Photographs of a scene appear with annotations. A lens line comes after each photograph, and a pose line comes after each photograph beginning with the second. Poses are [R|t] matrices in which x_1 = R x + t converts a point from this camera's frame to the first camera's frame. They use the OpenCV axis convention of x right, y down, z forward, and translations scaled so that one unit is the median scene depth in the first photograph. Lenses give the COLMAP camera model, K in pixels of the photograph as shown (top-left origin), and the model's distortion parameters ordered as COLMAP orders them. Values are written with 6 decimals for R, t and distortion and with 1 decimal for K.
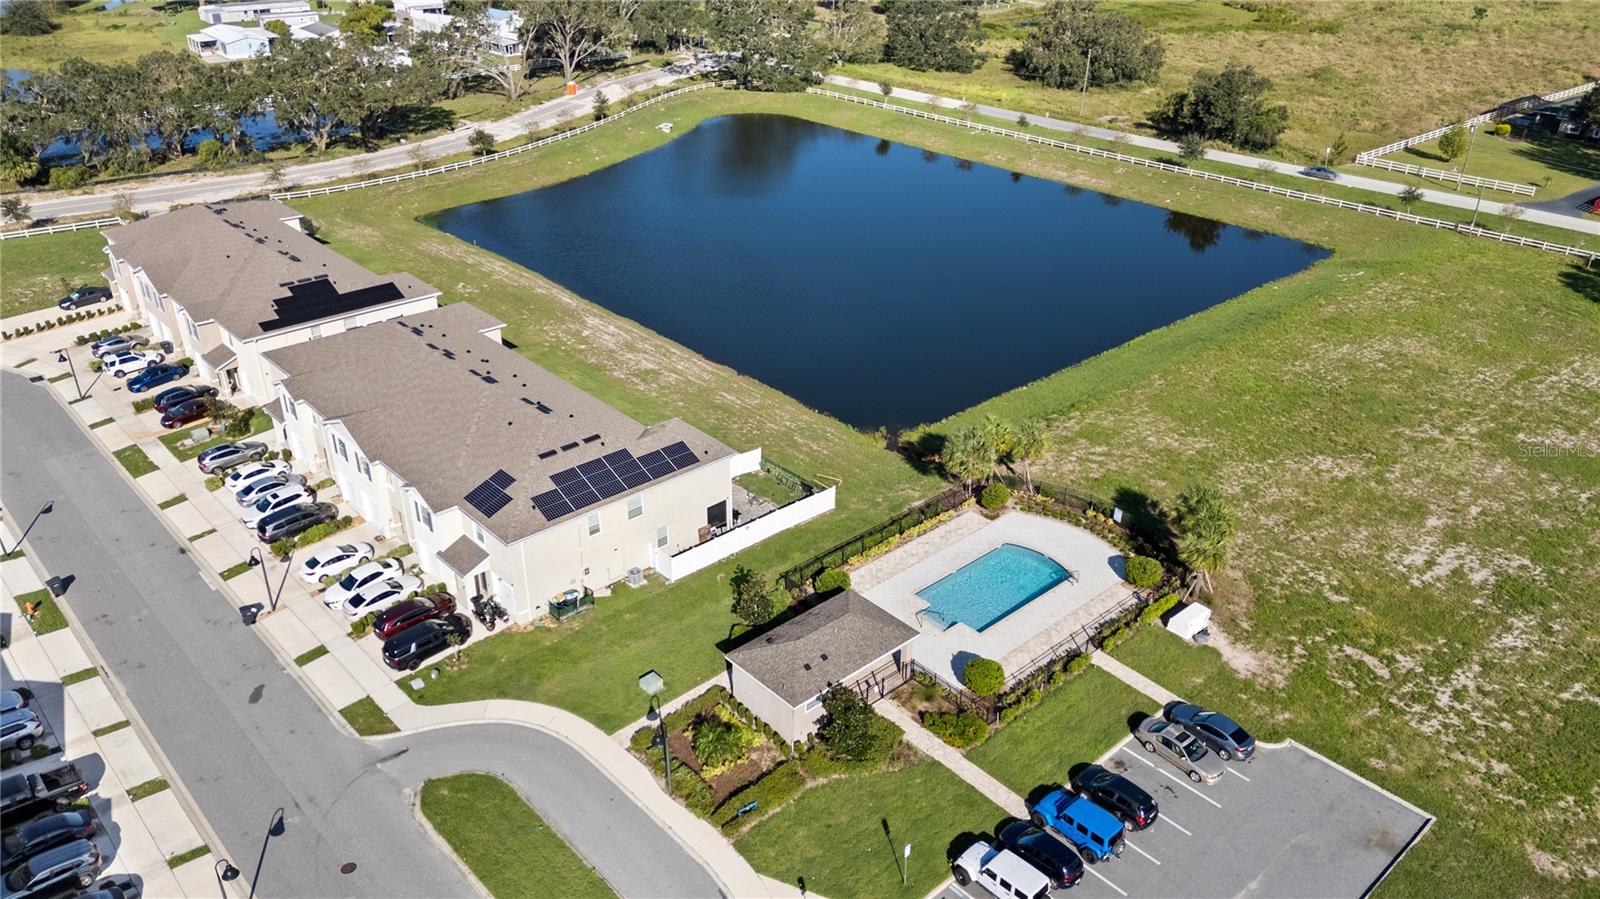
lens RADIAL K [[1188.1, 0, 800.0], [0, 1188.1, 449.5], [0, 0, 1]] dist [0.063367, -0.088461]
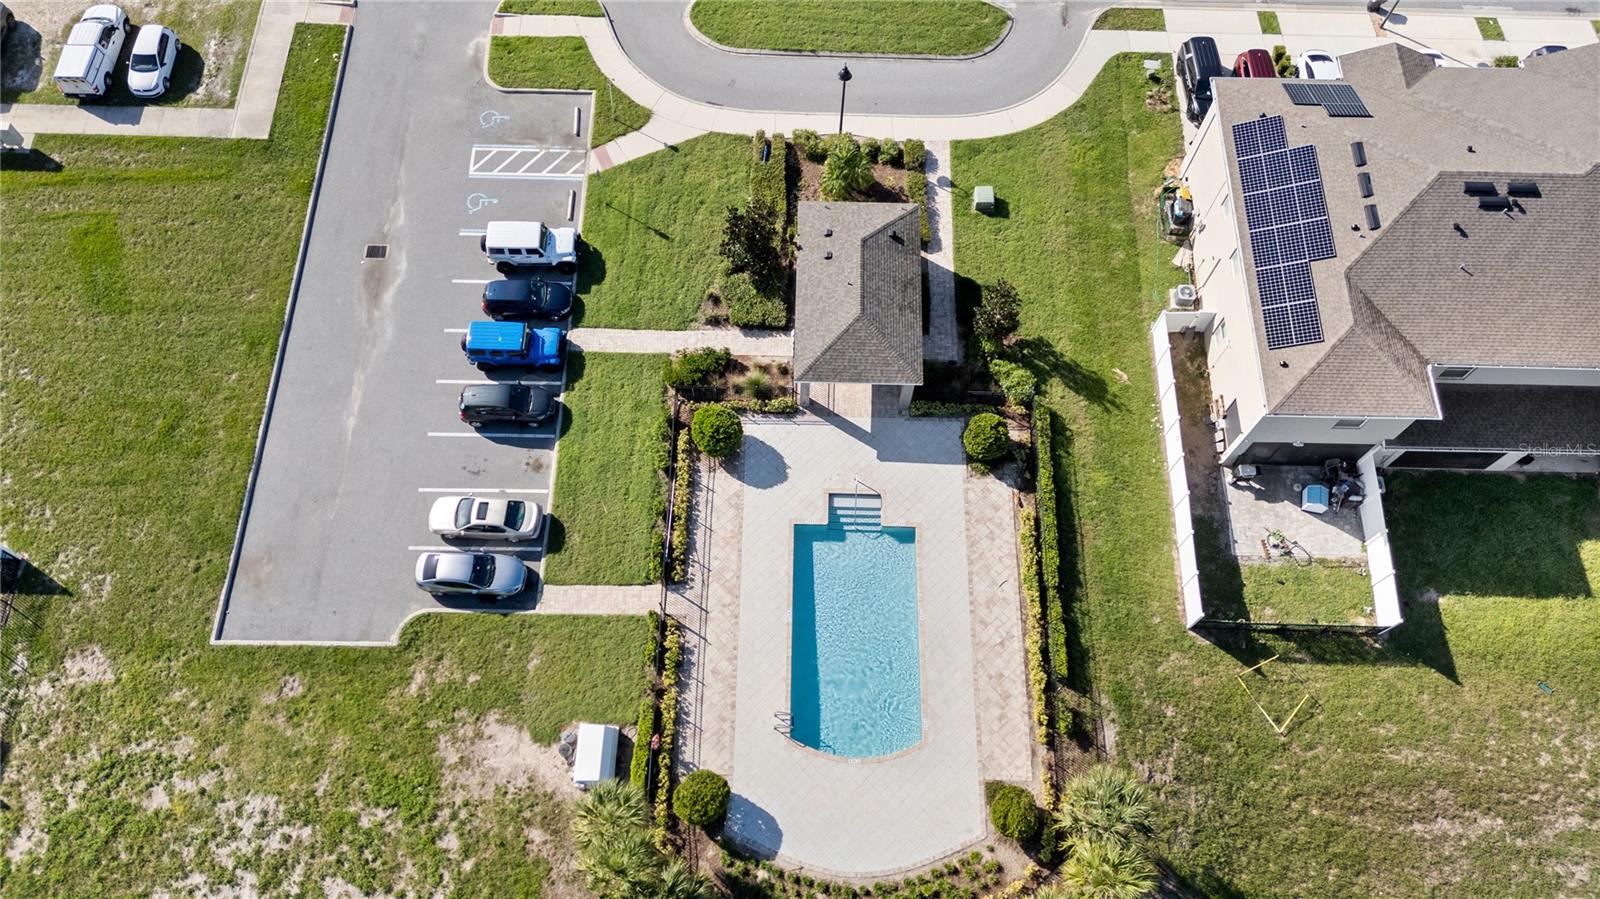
lens RADIAL K [[1169.2, 0, 774.3], [0, 1169.2, 443.3], [0, 0, 1]] dist [0.083917, -0.107357]
pose [[-0.691475, 0.650254, -0.314694, 0.350737], [-0.354391, 0.074260, 0.932144, -0.512519], [0.629500, 0.756079, 0.179096, 0.818277]]
